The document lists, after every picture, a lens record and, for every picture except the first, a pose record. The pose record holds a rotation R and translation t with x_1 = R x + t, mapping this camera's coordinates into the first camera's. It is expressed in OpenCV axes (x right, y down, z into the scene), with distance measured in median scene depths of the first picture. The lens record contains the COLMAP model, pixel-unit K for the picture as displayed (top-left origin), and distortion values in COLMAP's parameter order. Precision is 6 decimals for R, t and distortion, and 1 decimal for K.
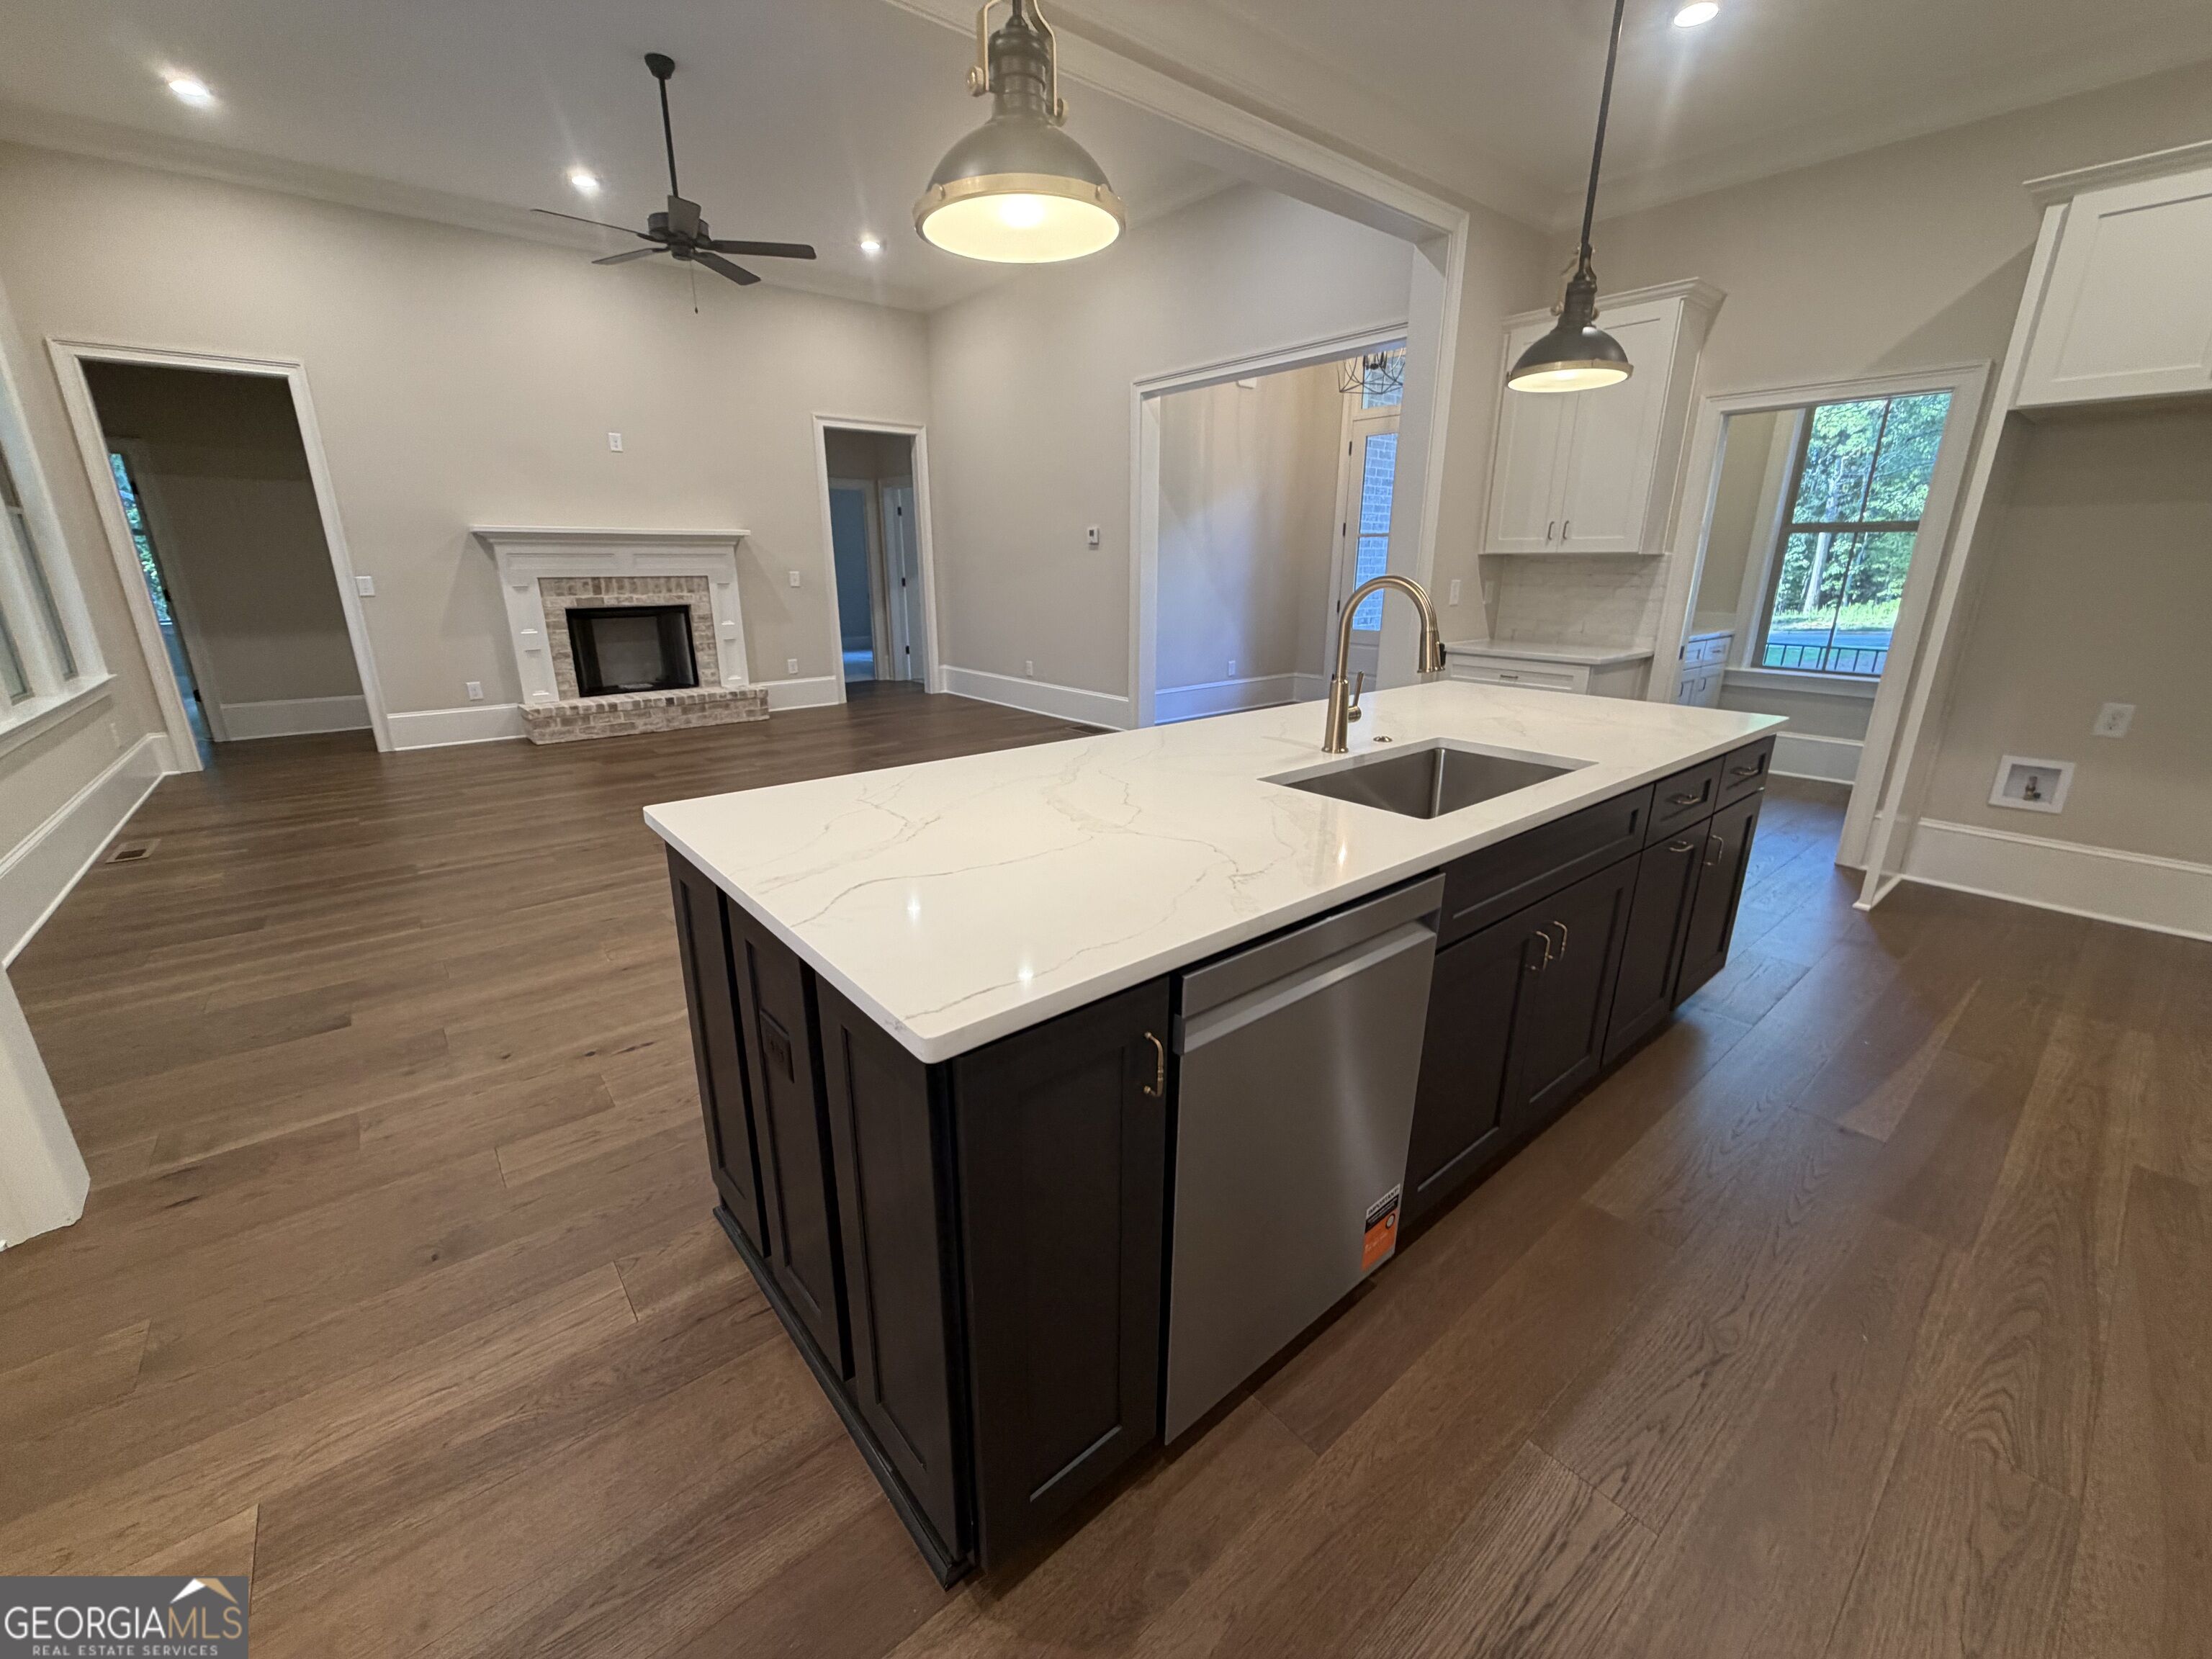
lens RADIAL K [[881.6, 0, 1100.0], [0, 881.6, 828.5], [0, 0, 1]] dist [-0.000297, -0.000095]
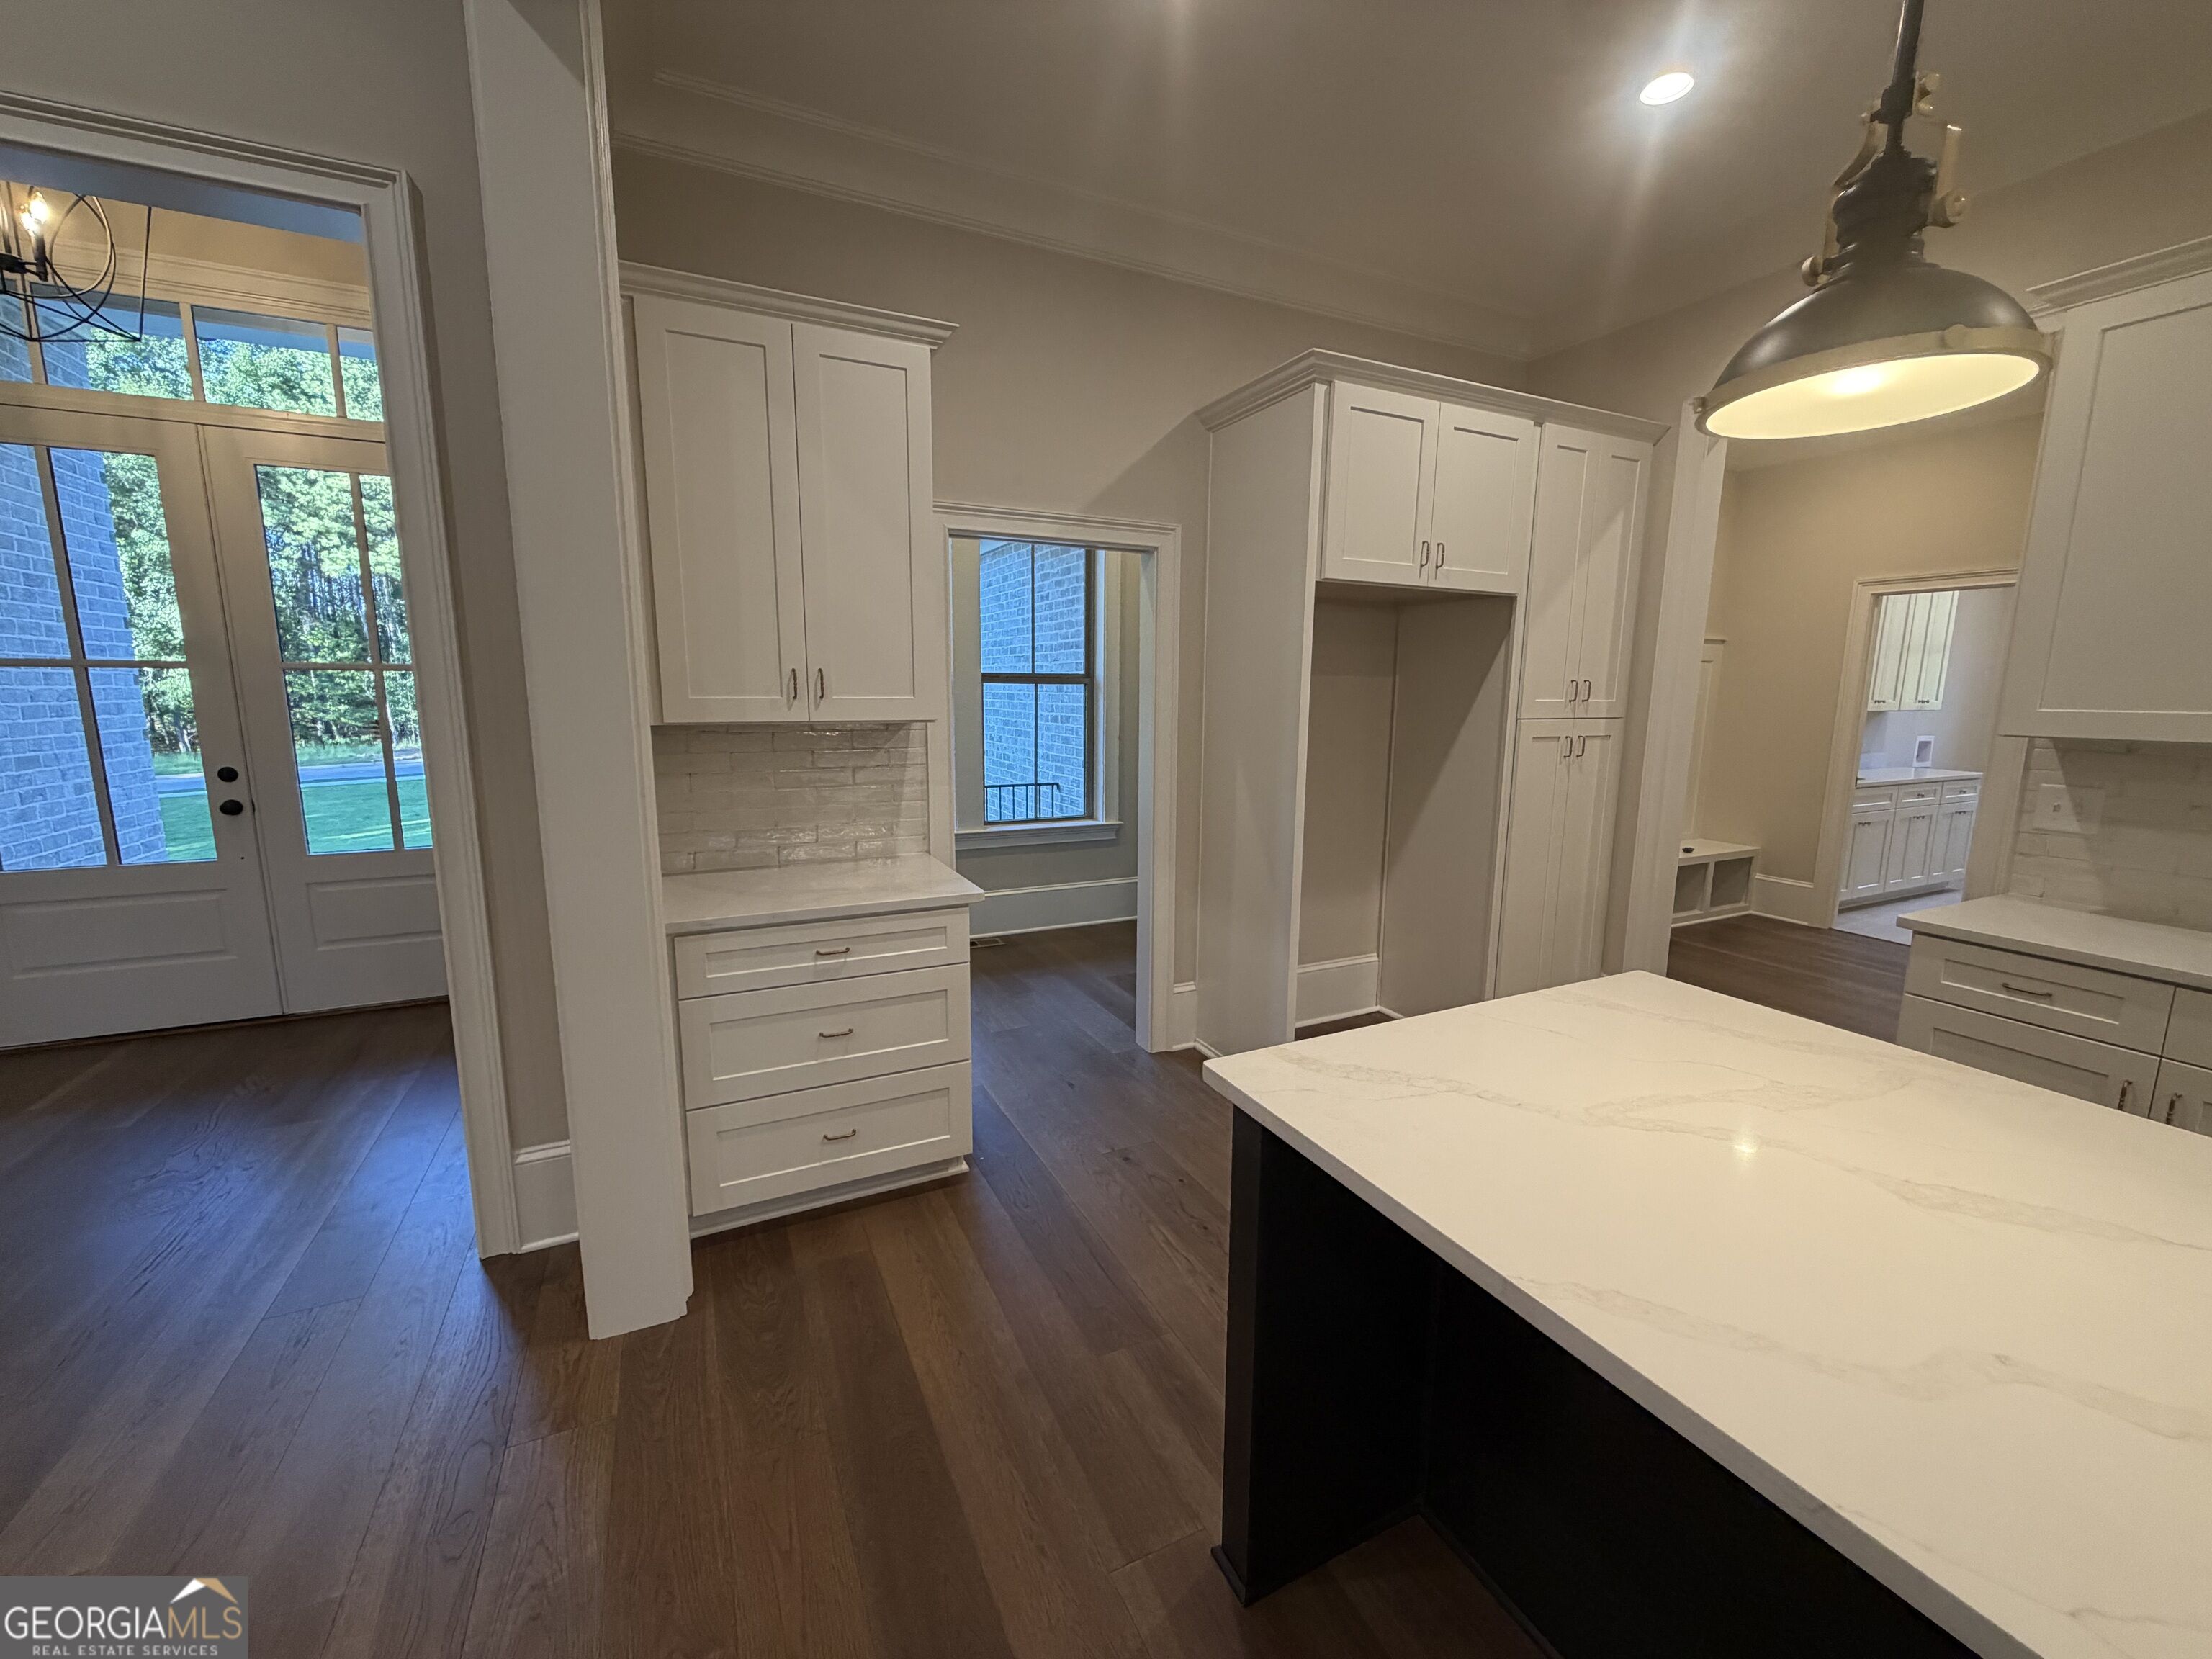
lens RADIAL K [[881.6, 0, 1100.0], [0, 881.6, 828.5], [0, 0, 1]] dist [-0.000297, -0.000095]
pose [[0.235824, -0.151374, 0.959934, 0.004416], [0.277203, 0.957233, 0.082848, -0.236414], [-0.931421, 0.246558, 0.267700, 0.673756]]
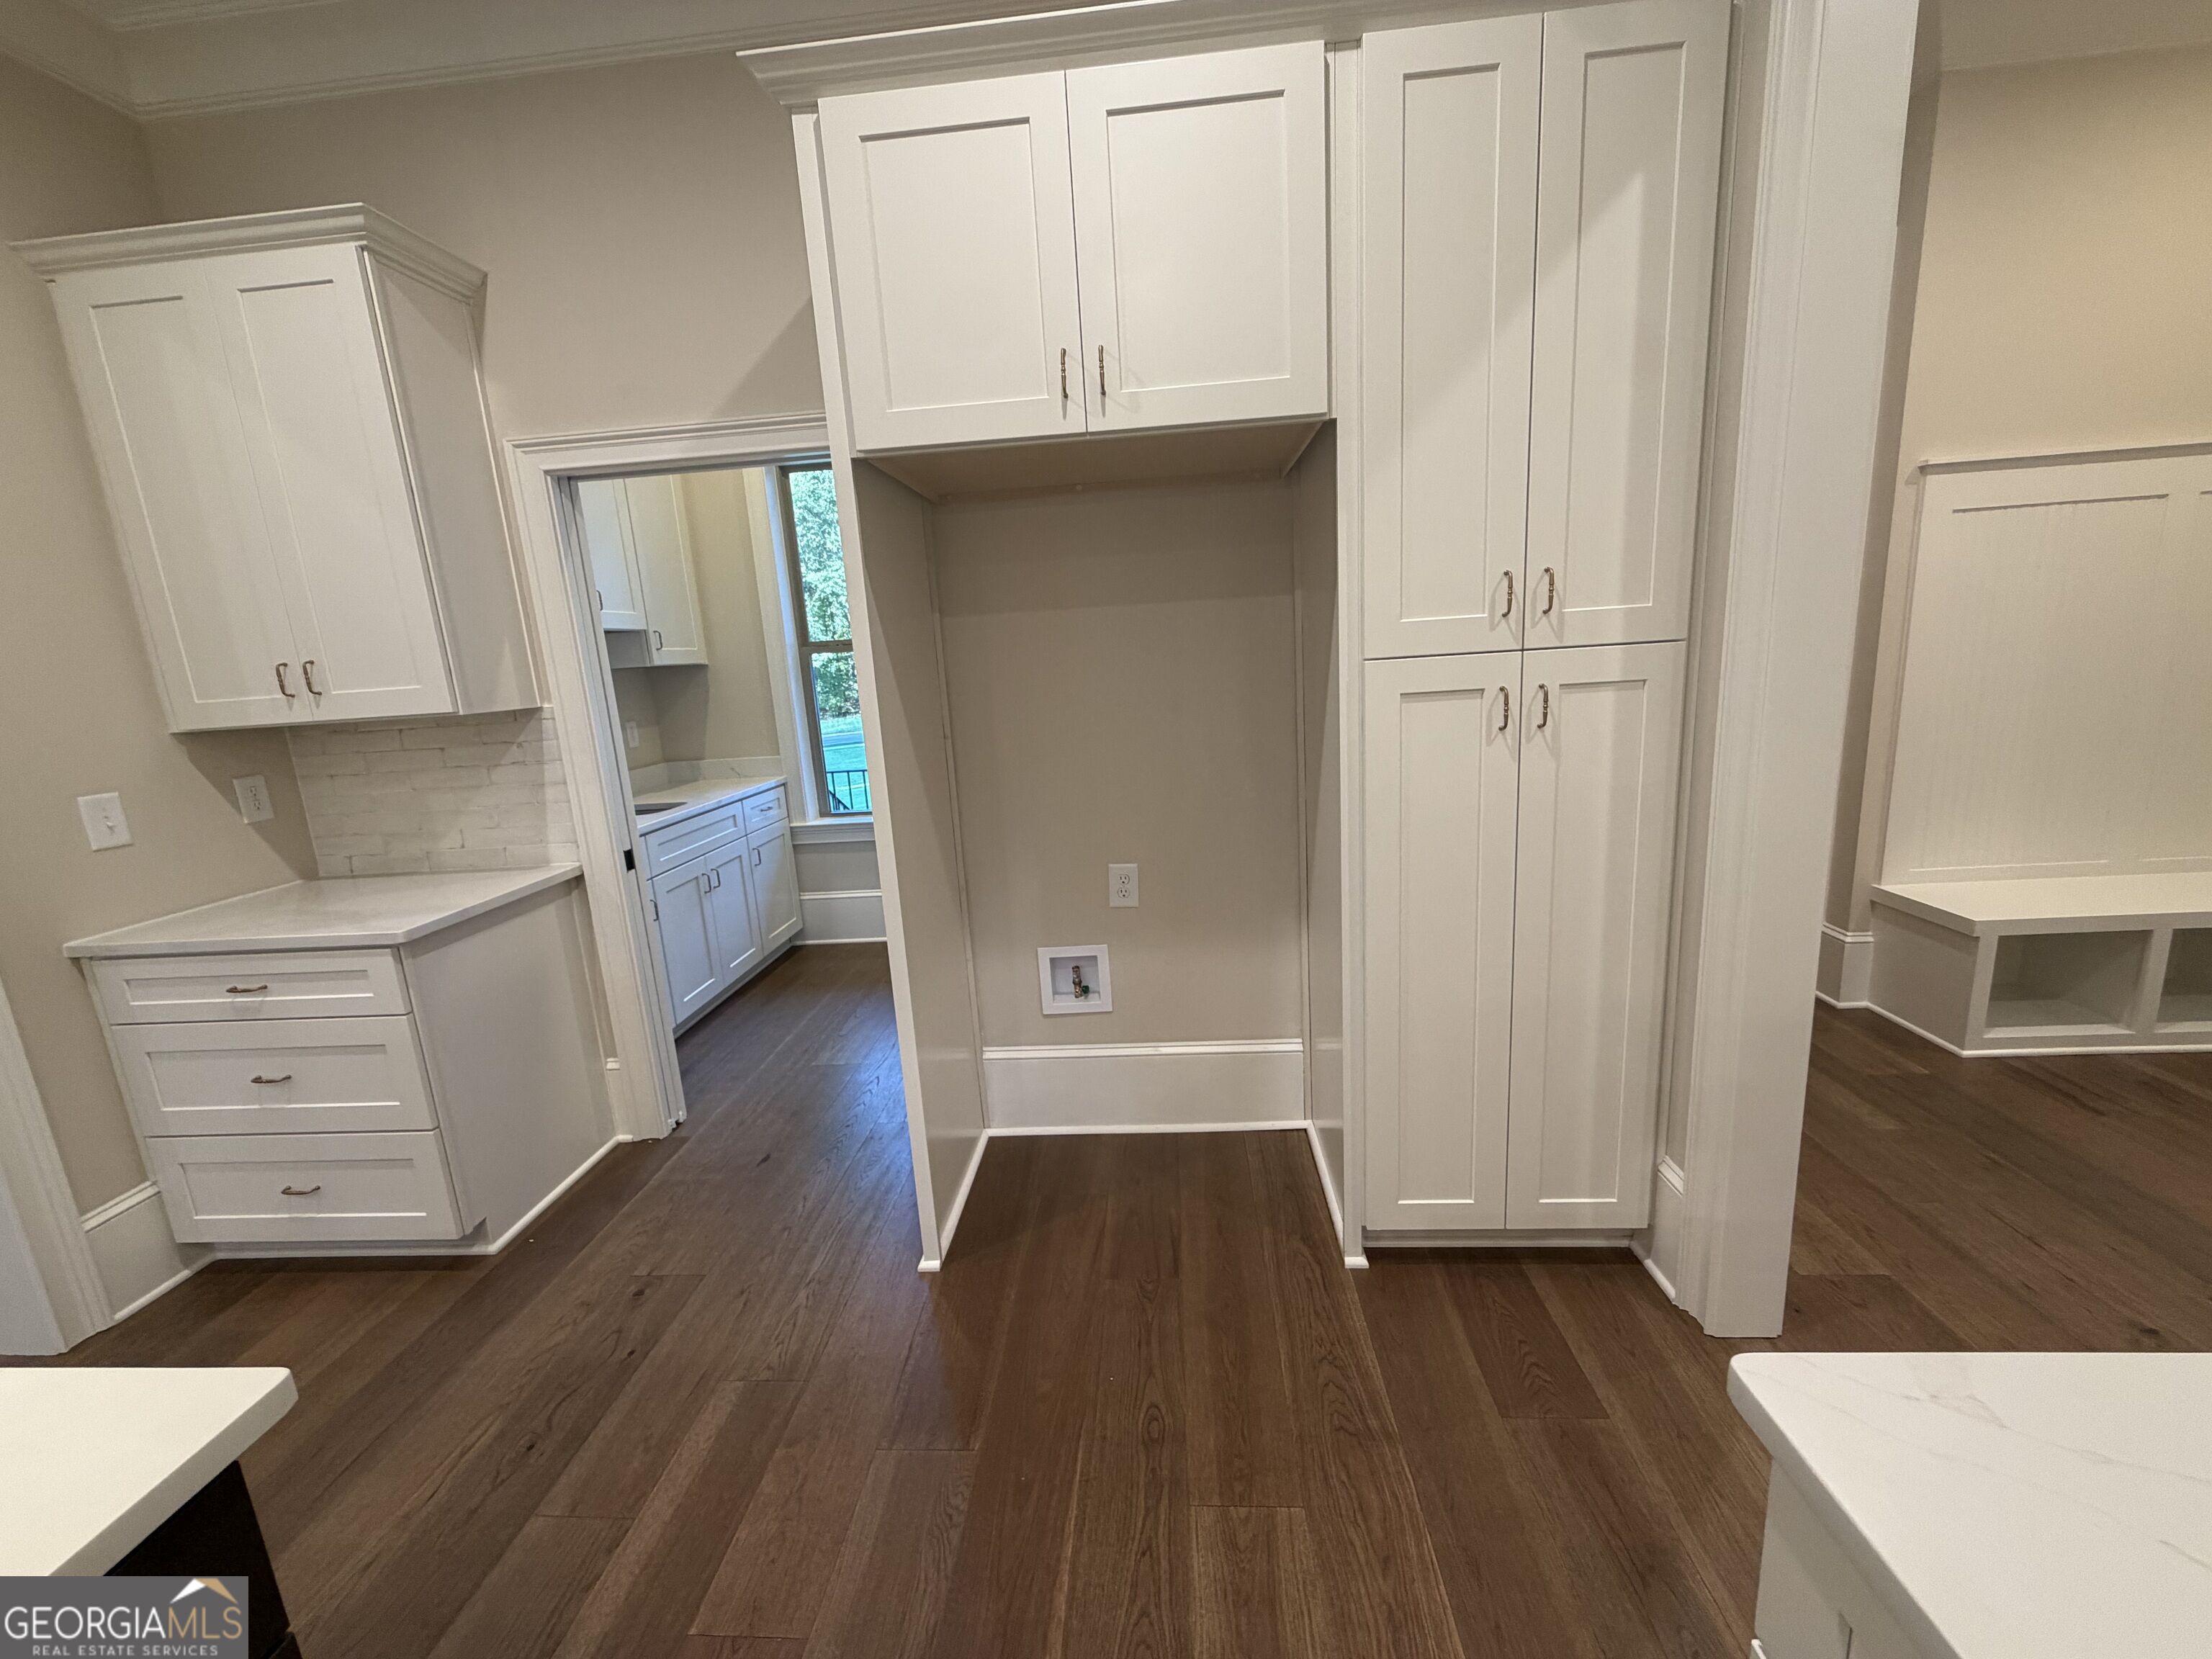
lens RADIAL K [[881.6, 0, 1100.0], [0, 881.6, 828.5], [0, 0, 1]] dist [-0.000297, -0.000095]
pose [[0.686037, -0.186756, 0.703189, 0.449631], [0.273386, 0.961839, -0.011267, -0.122273], [-0.674250, 0.199972, 0.710913, 0.341524]]
